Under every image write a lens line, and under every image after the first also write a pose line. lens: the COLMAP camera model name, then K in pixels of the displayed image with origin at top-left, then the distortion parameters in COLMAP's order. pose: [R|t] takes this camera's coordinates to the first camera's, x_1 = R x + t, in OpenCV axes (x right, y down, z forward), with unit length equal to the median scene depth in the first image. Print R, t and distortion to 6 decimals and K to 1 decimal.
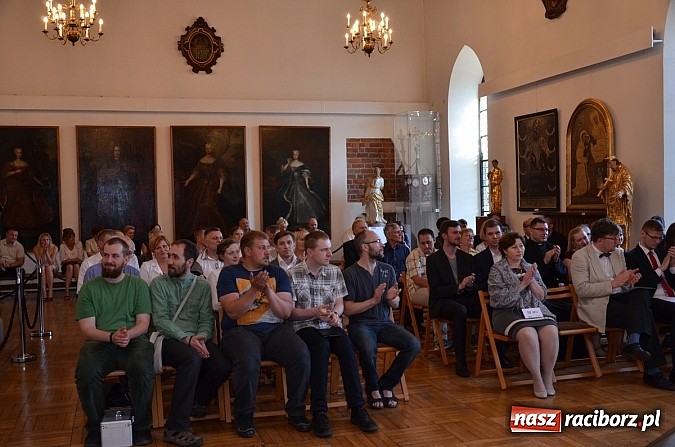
lens RADIAL K [[717.8, 0, 336.2], [0, 717.8, 241.0], [0, 0, 1]] dist [-0.078067, 0.159495]
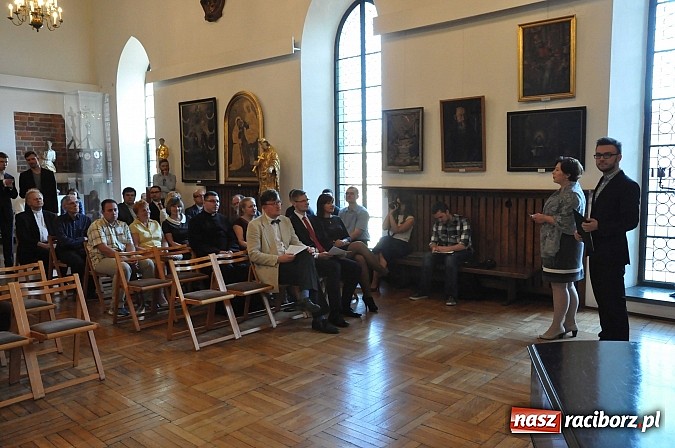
lens RADIAL K [[549.5, 0, 337.5], [0, 549.5, 224.0], [0, 0, 1]] dist [-0.082222, 0.113908]
pose [[0.851569, -0.032249, 0.523249, -0.002511], [0.012832, 0.999089, 0.040693, -0.005766], [-0.524085, -0.027938, 0.851208, 0.081461]]
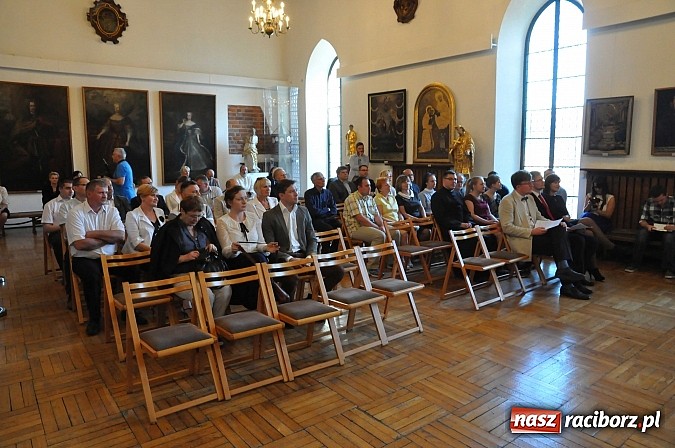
lens RADIAL K [[467.9, 0, 337.5], [0, 467.9, 224.0], [0, 0, 1]] dist [-0.119947, 0.086543]
pose [[0.935268, -0.033361, 0.352365, -0.110115], [0.000857, 0.995759, 0.092001, -0.005799], [-0.353940, -0.085743, 0.931329, 0.147924]]
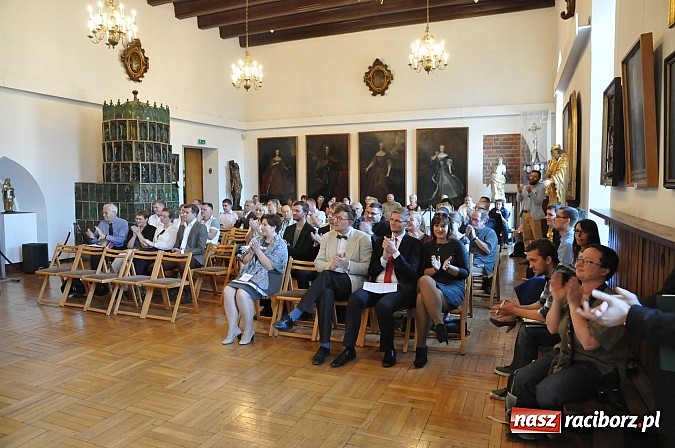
lens RADIAL K [[467.9, 0, 337.5], [0, 467.9, 224.0], [0, 0, 1]] dist [-0.119947, 0.086543]
pose [[0.775401, 0.069859, -0.627593, 0.379342], [-0.042147, 0.997371, 0.058948, -0.020986], [0.630061, -0.019257, 0.776307, 0.188273]]
